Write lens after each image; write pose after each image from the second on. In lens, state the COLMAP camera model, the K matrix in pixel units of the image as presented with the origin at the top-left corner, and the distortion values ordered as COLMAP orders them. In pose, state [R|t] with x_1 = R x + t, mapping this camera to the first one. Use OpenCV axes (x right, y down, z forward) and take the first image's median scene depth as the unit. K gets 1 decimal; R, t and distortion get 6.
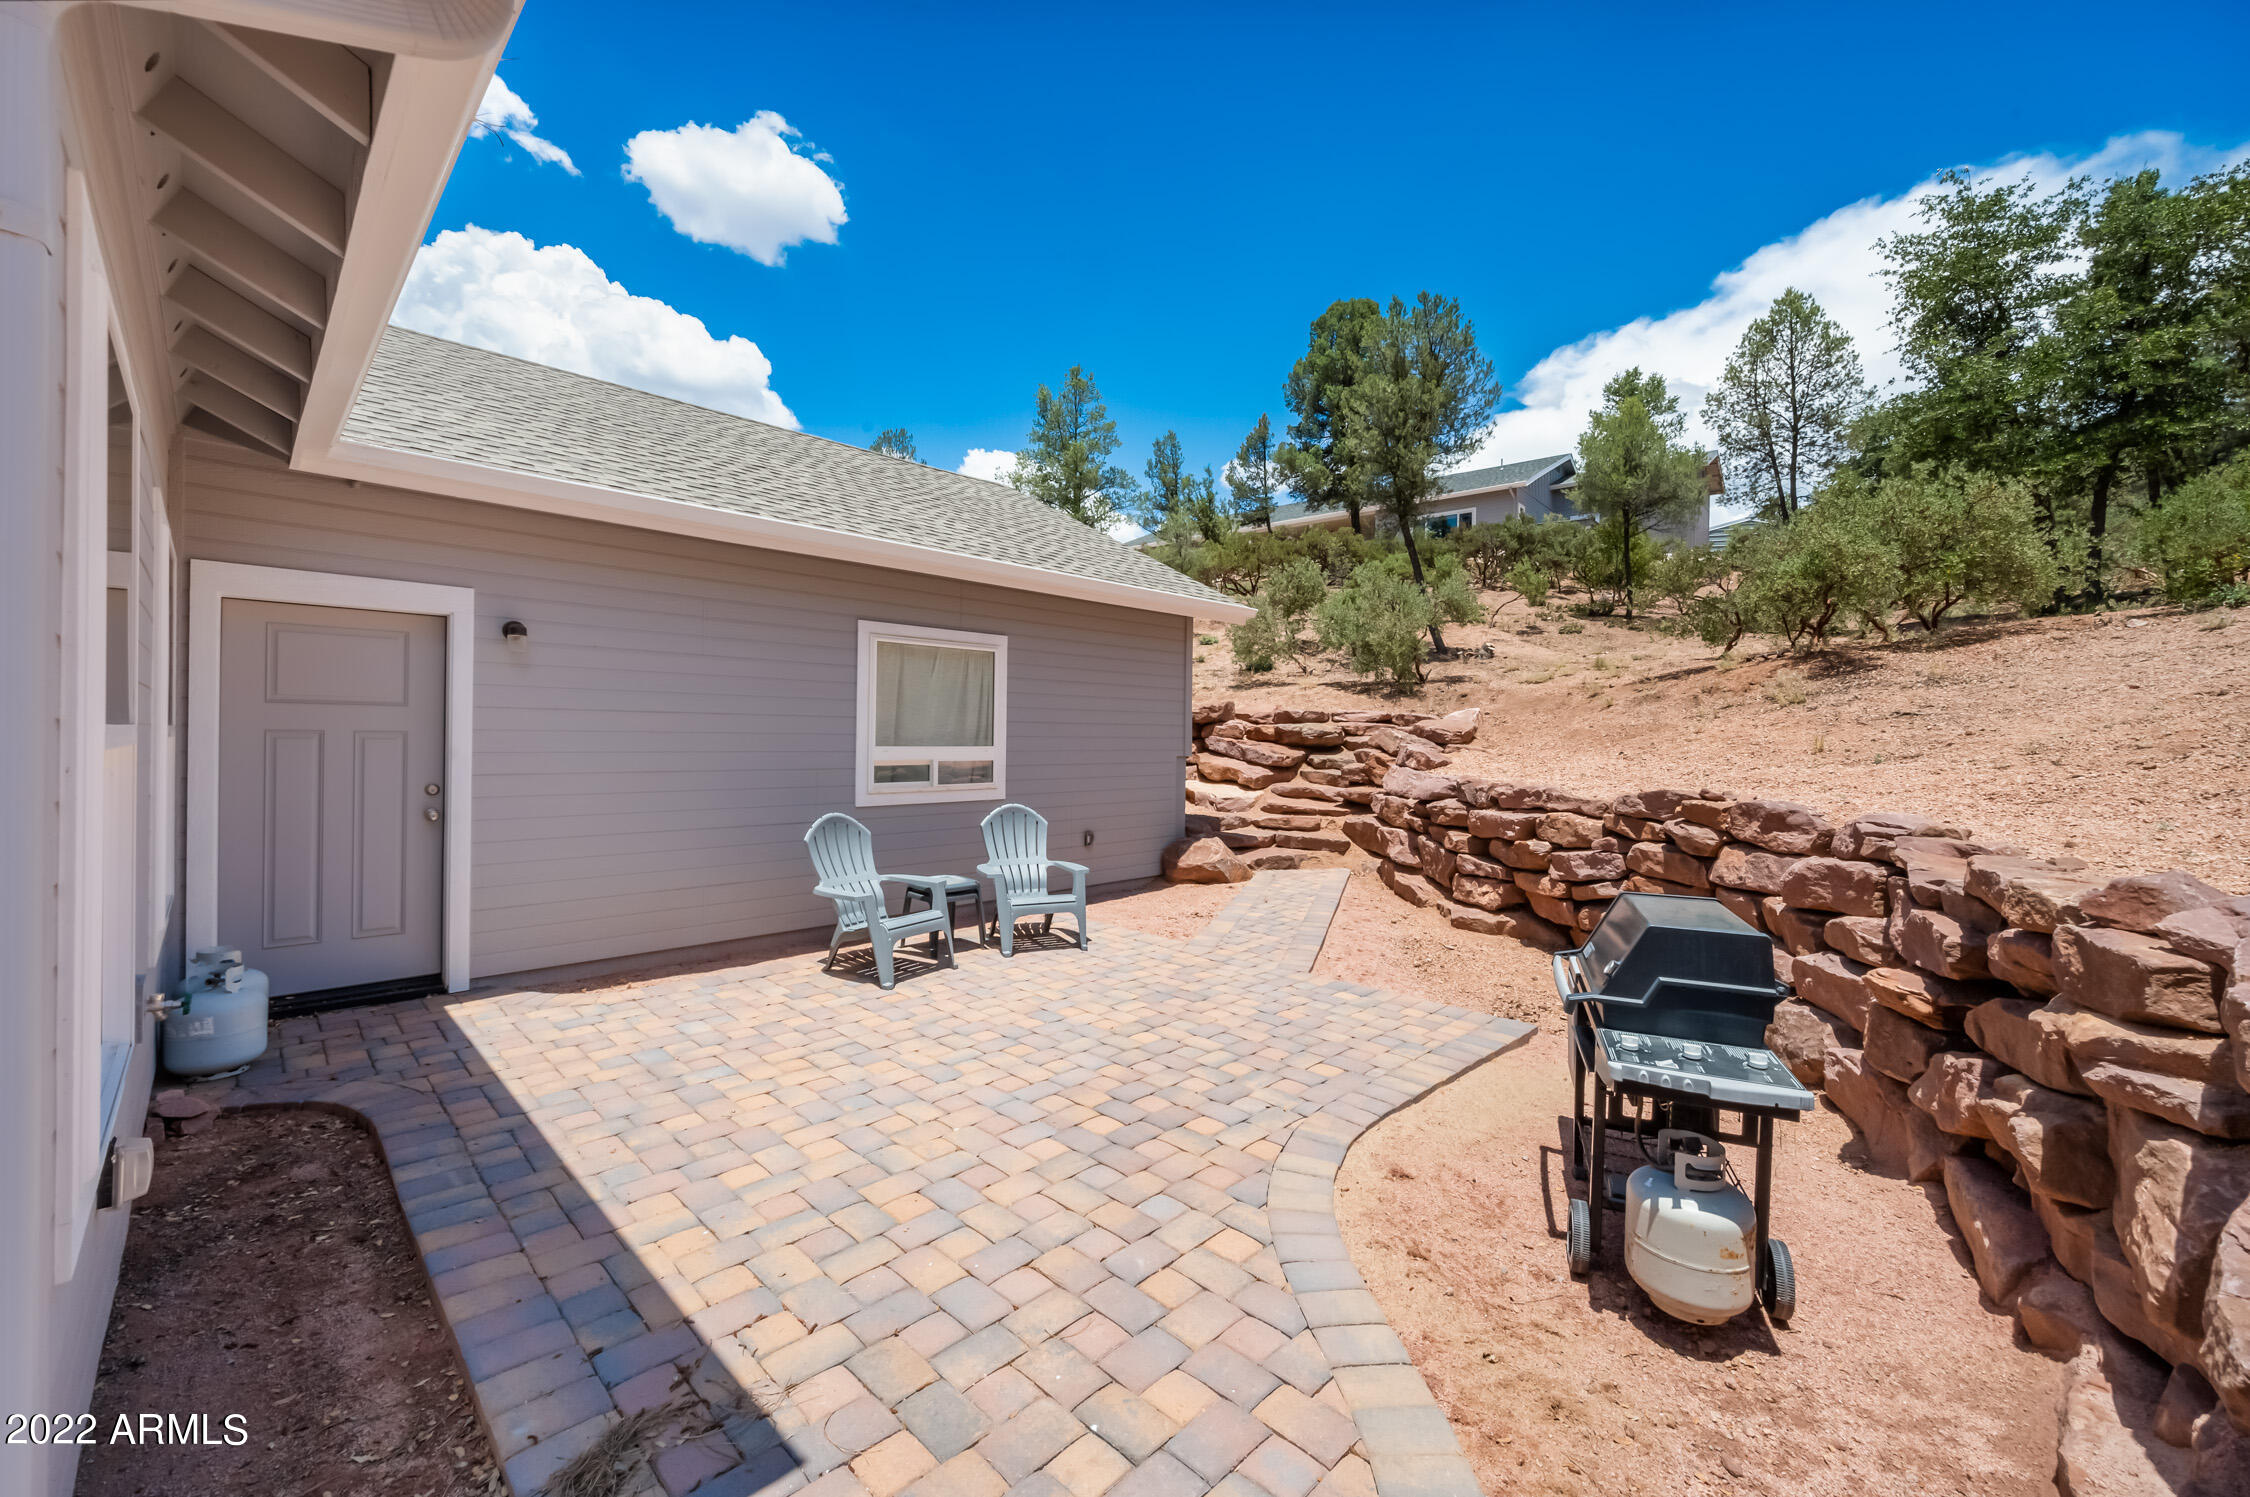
lens RADIAL K [[889.9, 0, 1126.8], [0, 889.9, 740.3], [0, 0, 1]] dist [-0.002749, 0.000495]
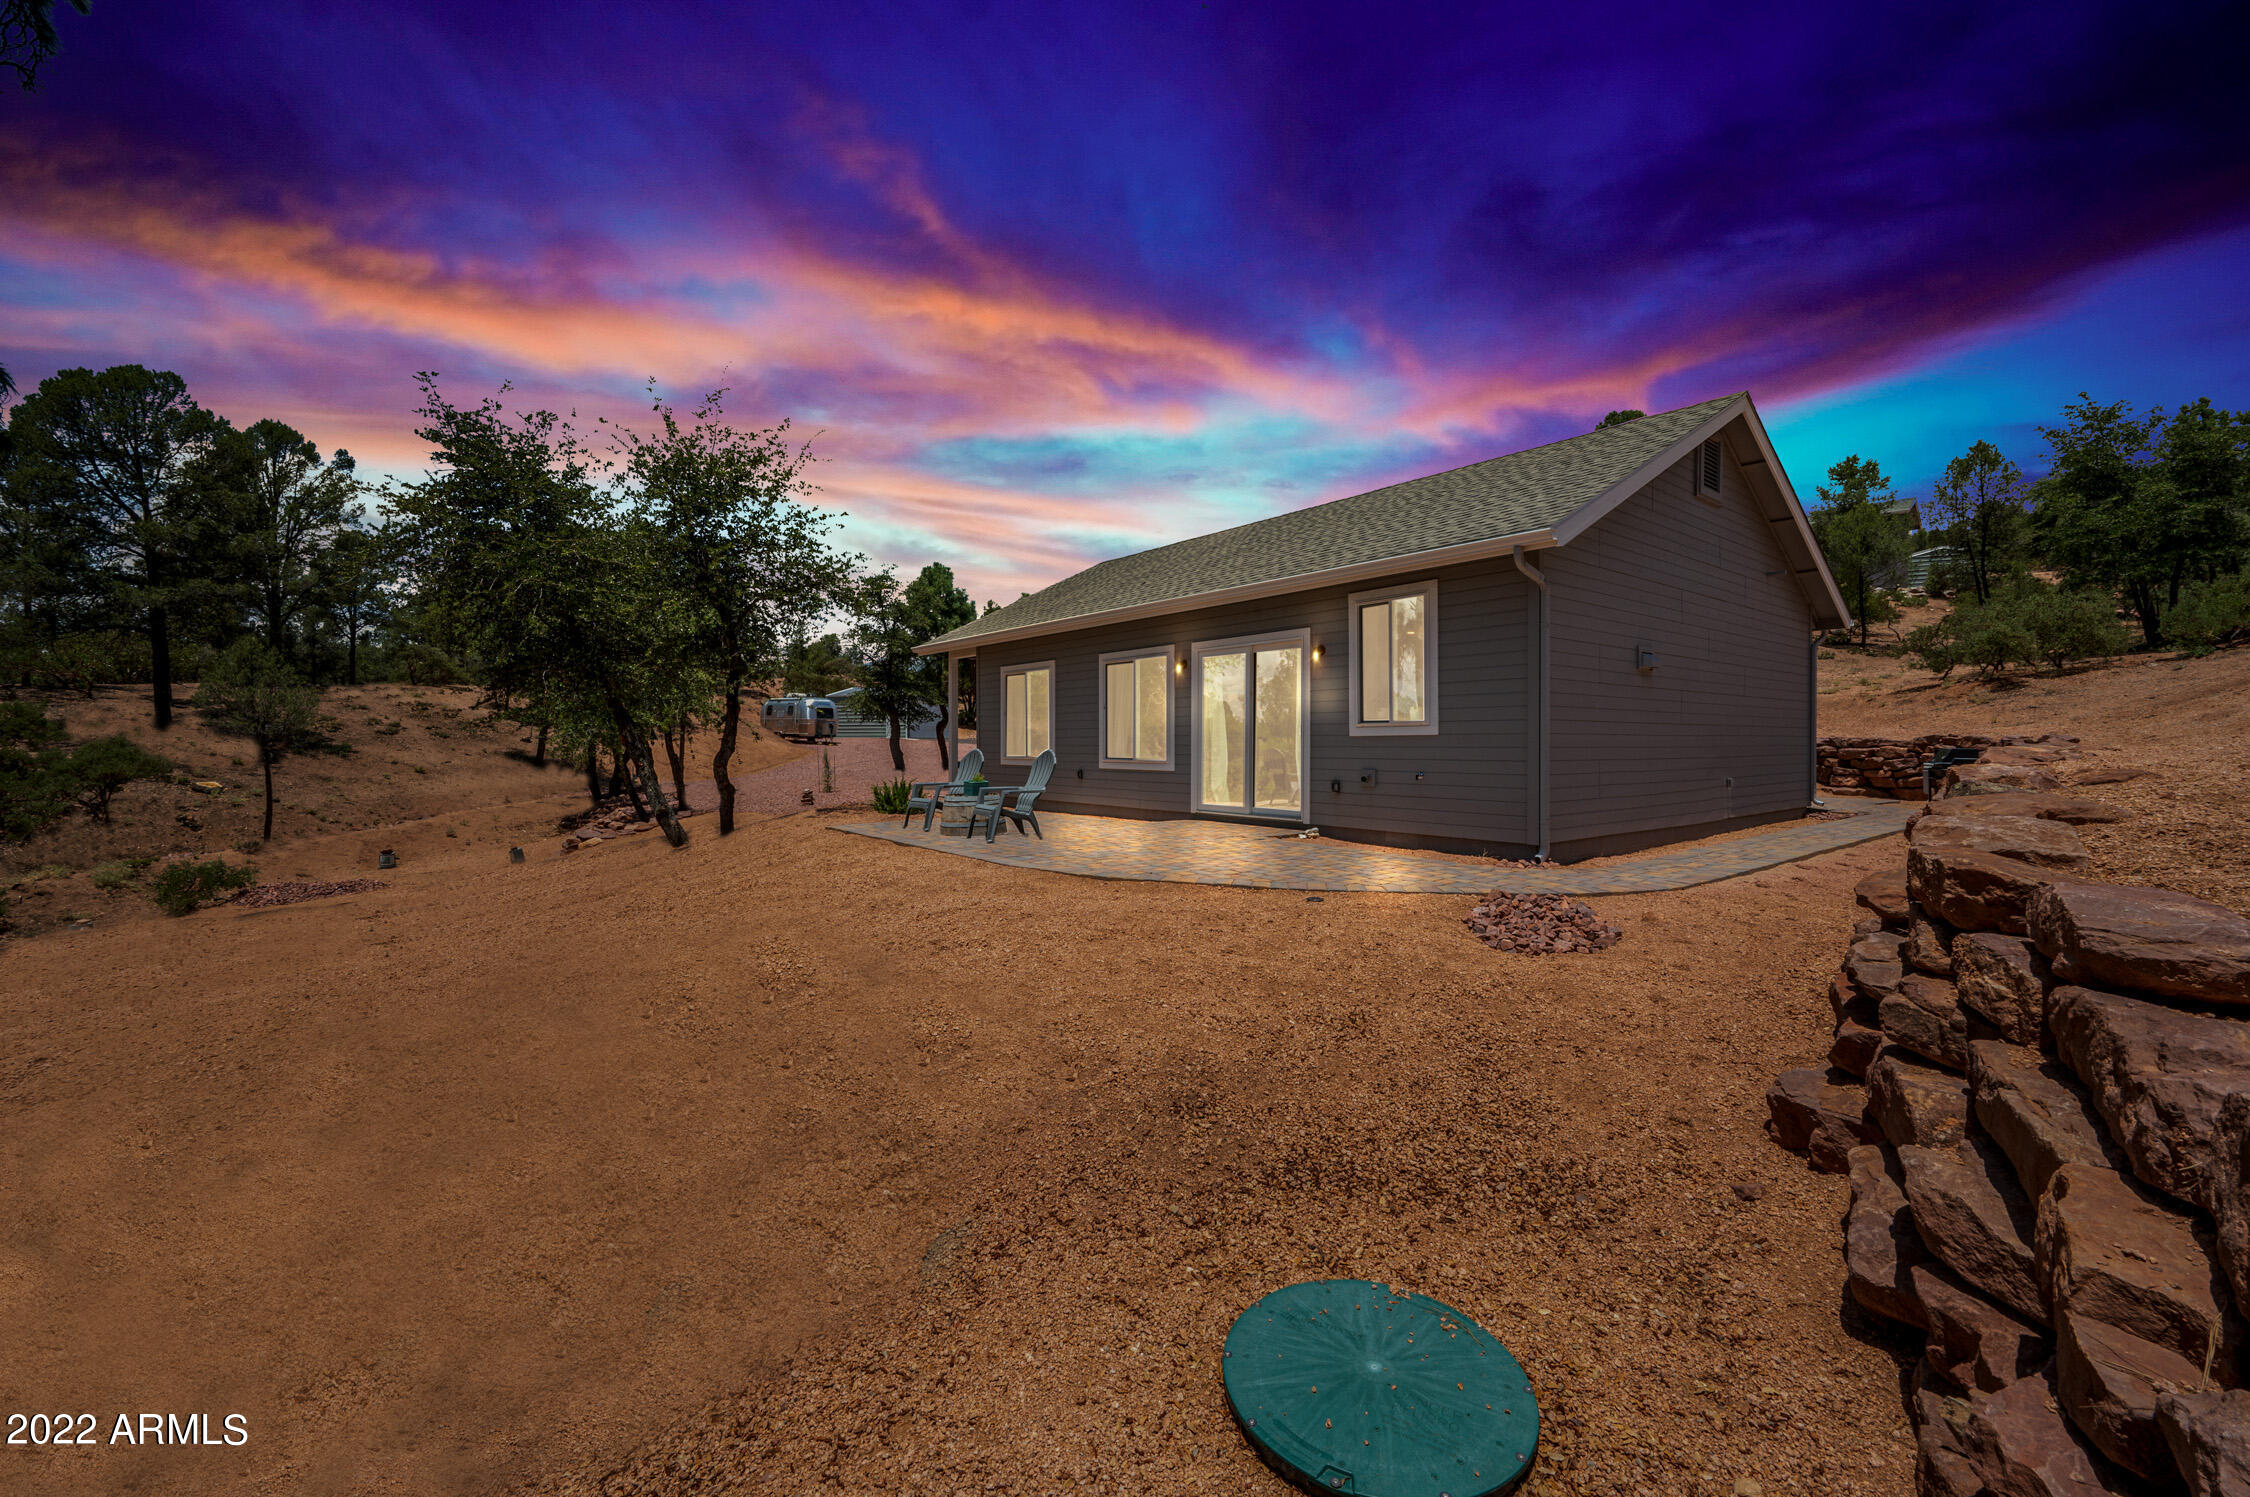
lens RADIAL K [[889.9, 0, 1126.8], [0, 889.9, 740.3], [0, 0, 1]] dist [-0.002749, 0.000495]
pose [[0.991440, -0.012875, -0.129927, -1.096749], [0.011942, 0.999897, -0.007961, 0.043943], [0.130016, 0.006341, 0.991492, -1.492012]]
